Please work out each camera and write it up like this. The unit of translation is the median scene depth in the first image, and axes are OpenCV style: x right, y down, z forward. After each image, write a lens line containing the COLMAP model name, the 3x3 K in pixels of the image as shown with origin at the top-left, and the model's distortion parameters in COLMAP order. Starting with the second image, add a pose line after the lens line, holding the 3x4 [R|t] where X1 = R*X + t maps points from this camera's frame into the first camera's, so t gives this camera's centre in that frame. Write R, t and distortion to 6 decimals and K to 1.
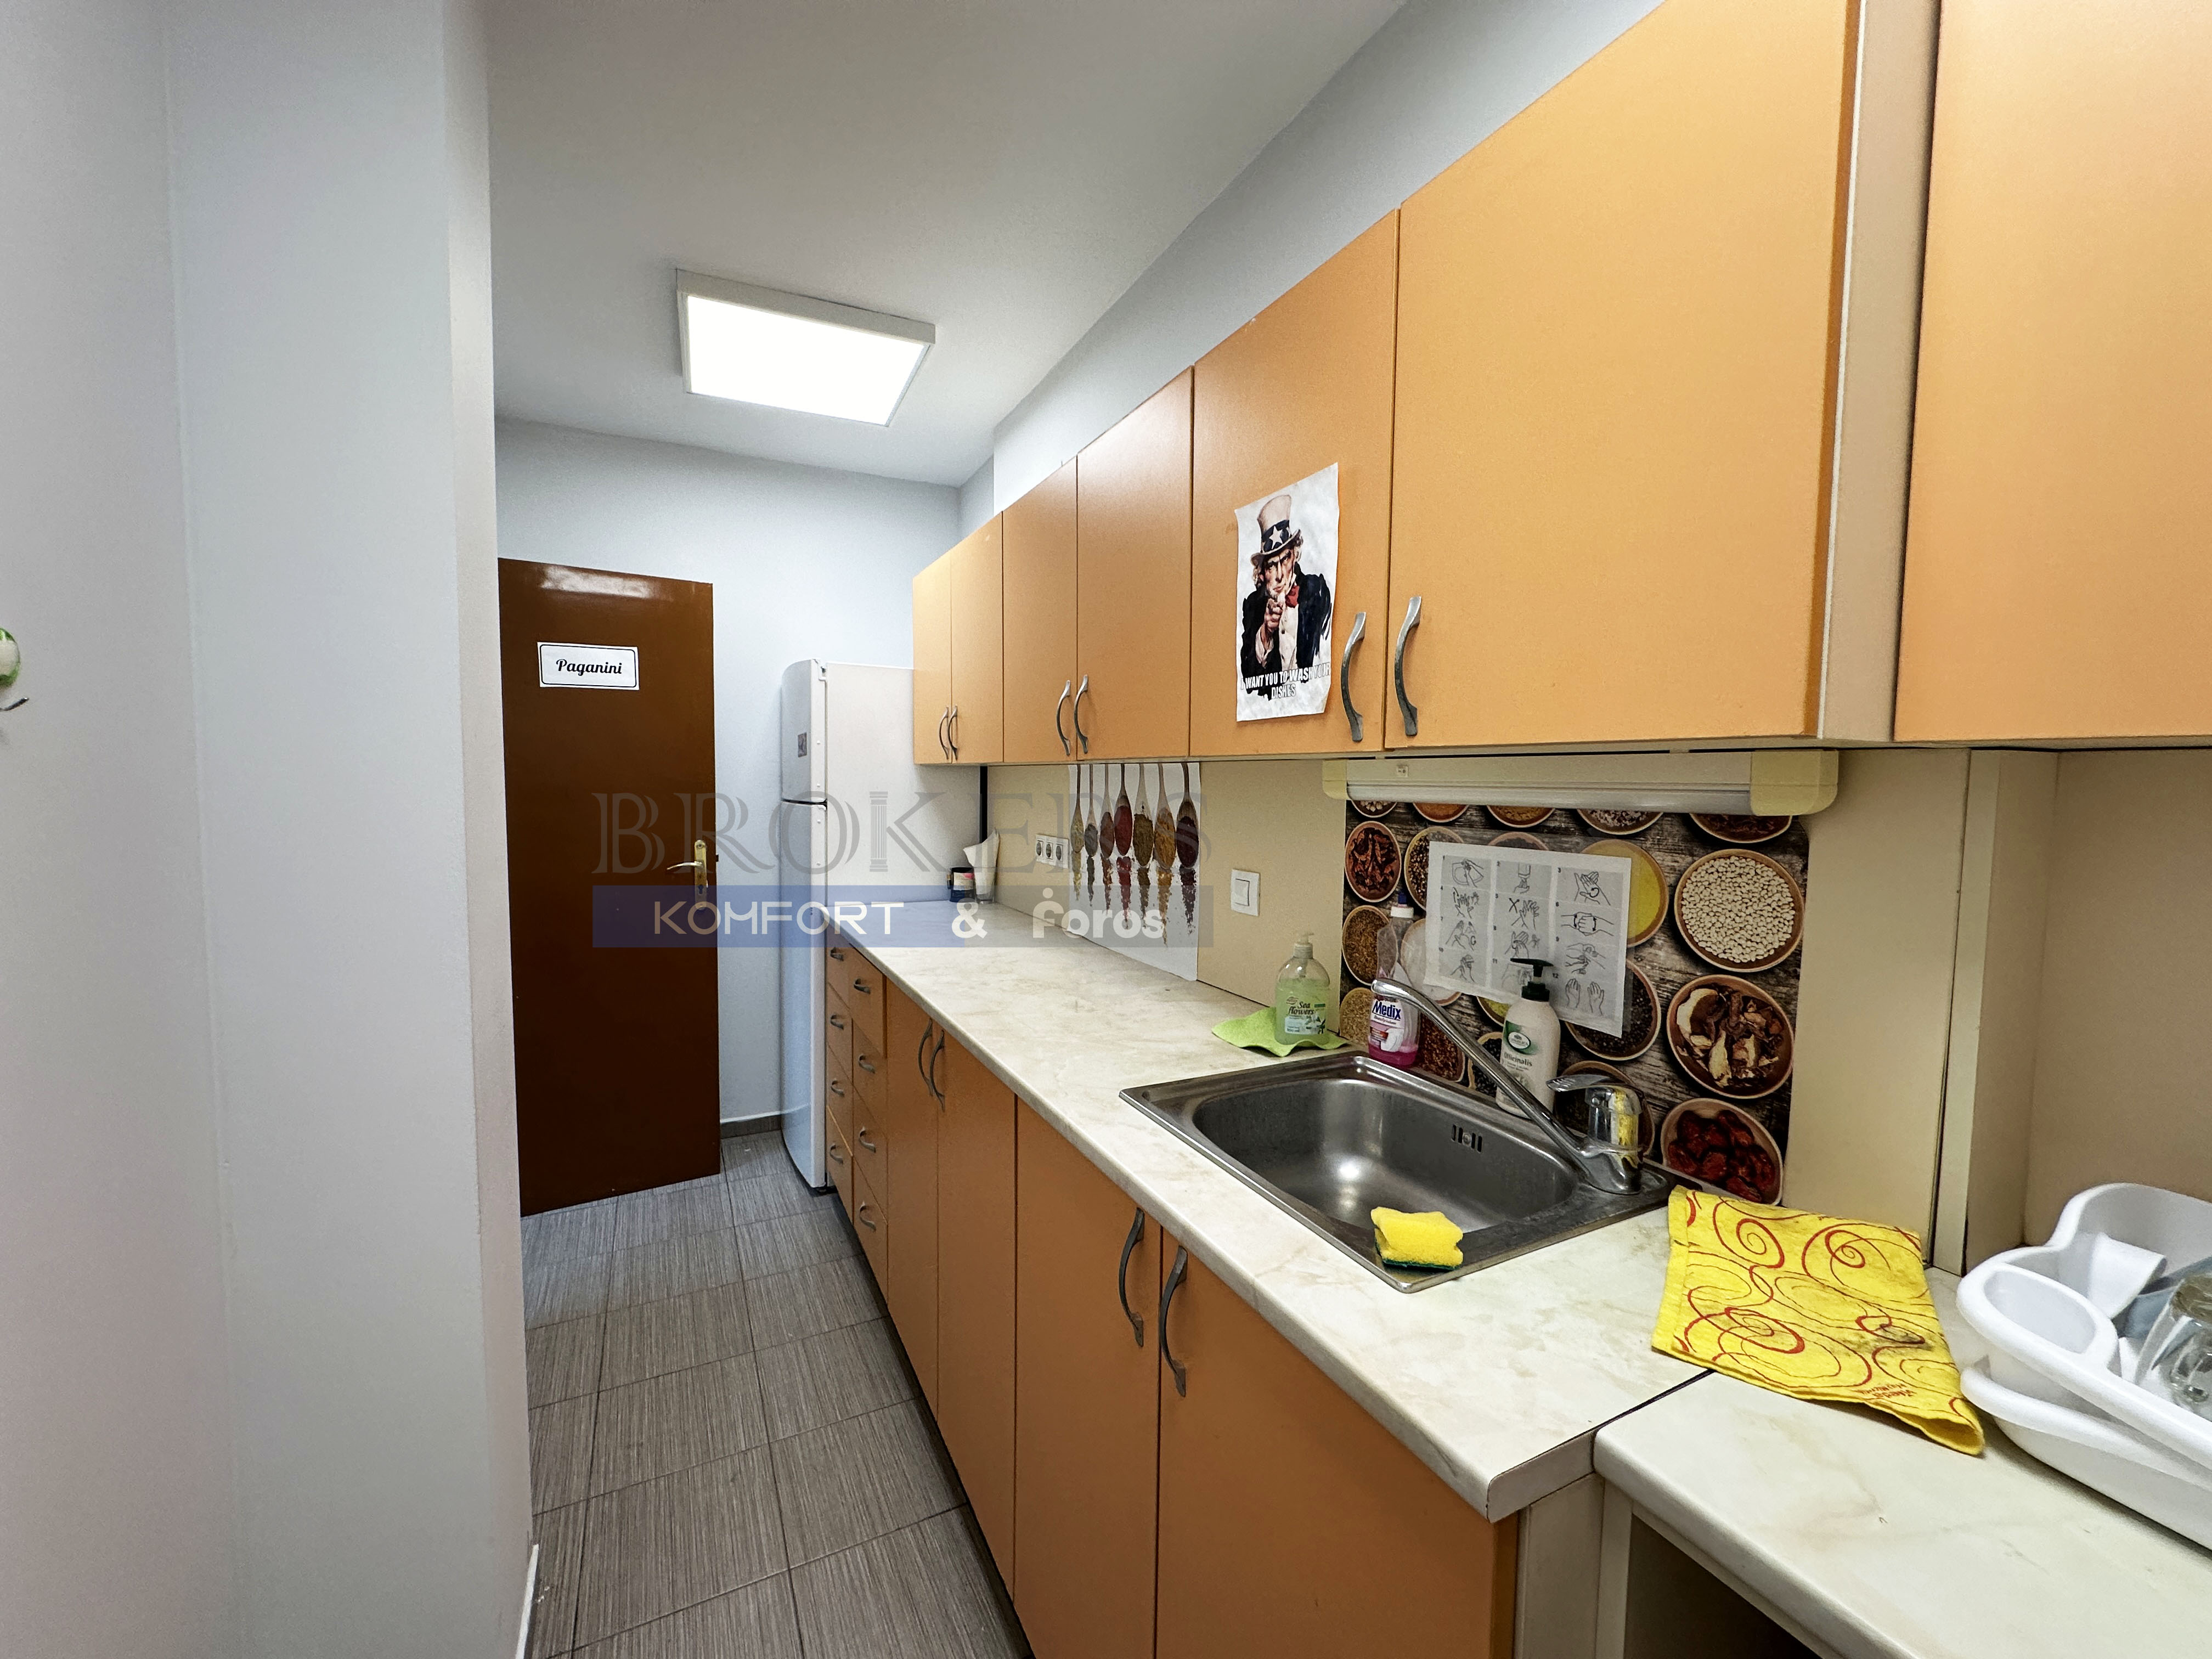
lens RADIAL K [[878.5, 0, 1100.1], [0, 878.5, 827.7], [0, 0, 1]] dist [0.001260, 0.000276]
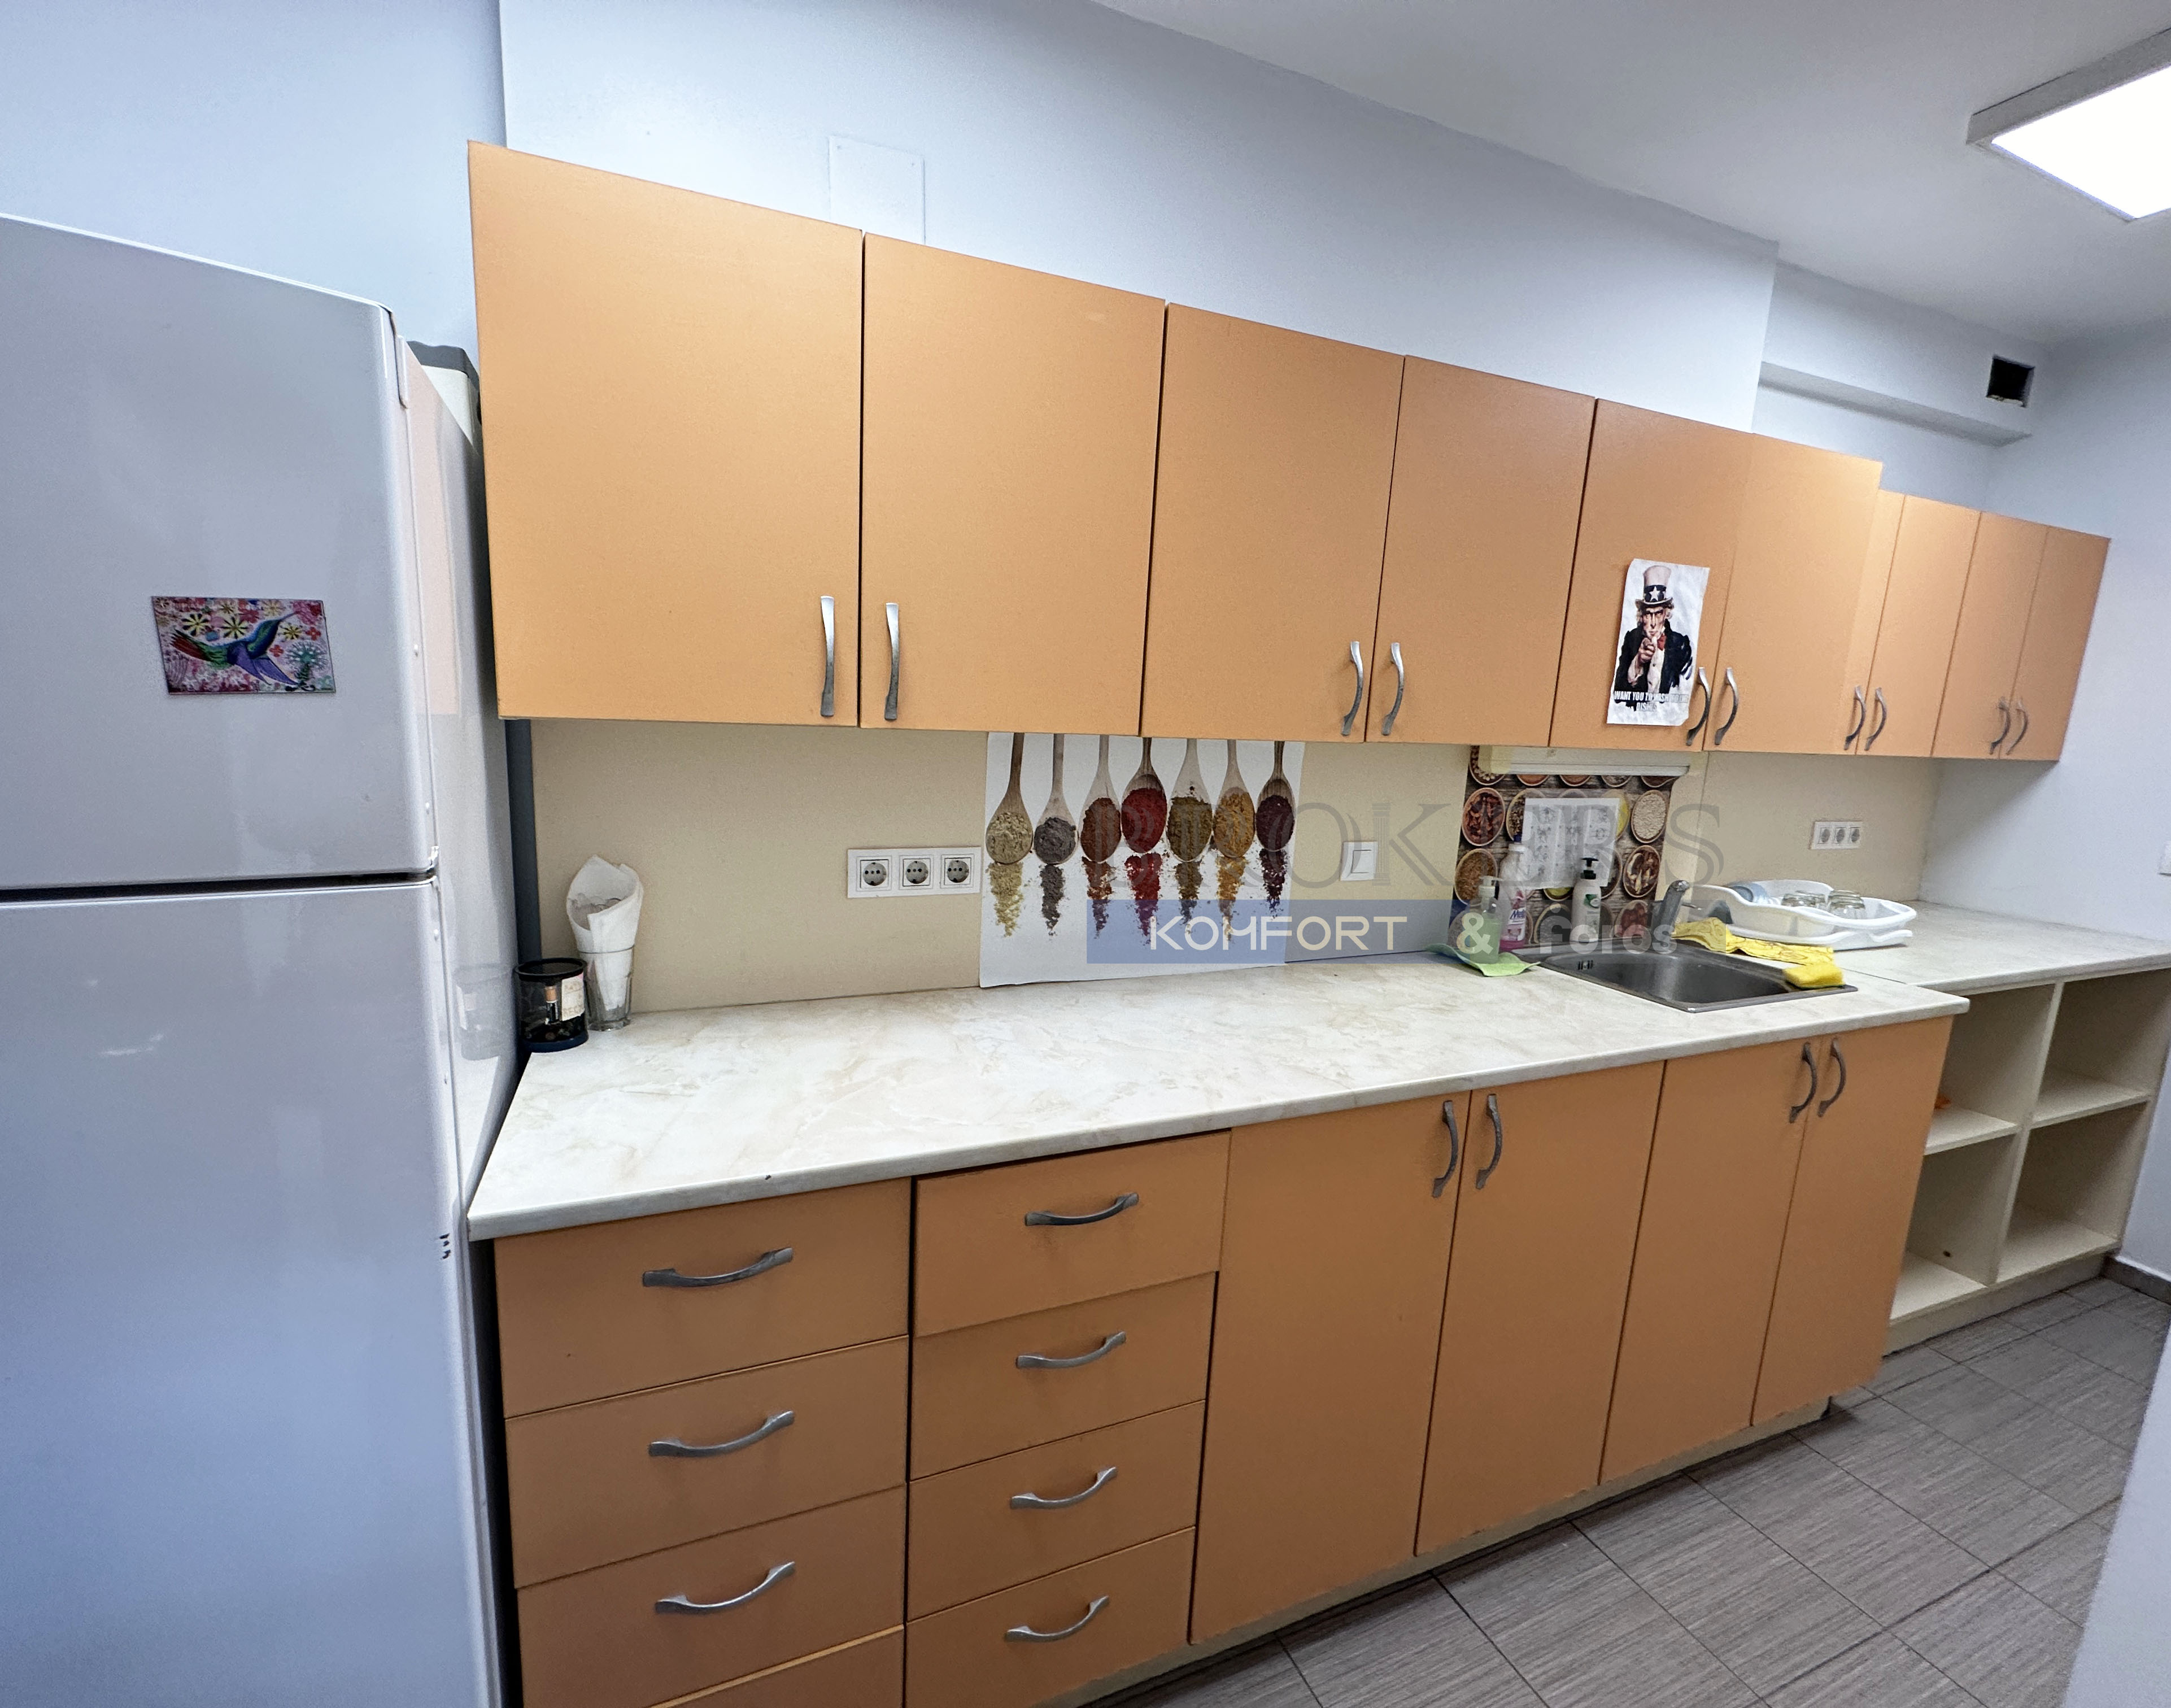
lens RADIAL K [[883.2, 0, 1081.0], [0, 883.2, 852.3], [0, 0, 1]] dist [0.002934, 0.000127]
pose [[0.089368, -0.167913, 0.981743, -1.271260], [0.017842, 0.985798, 0.166982, -0.169945], [-0.995839, 0.002594, 0.091095, 1.703026]]
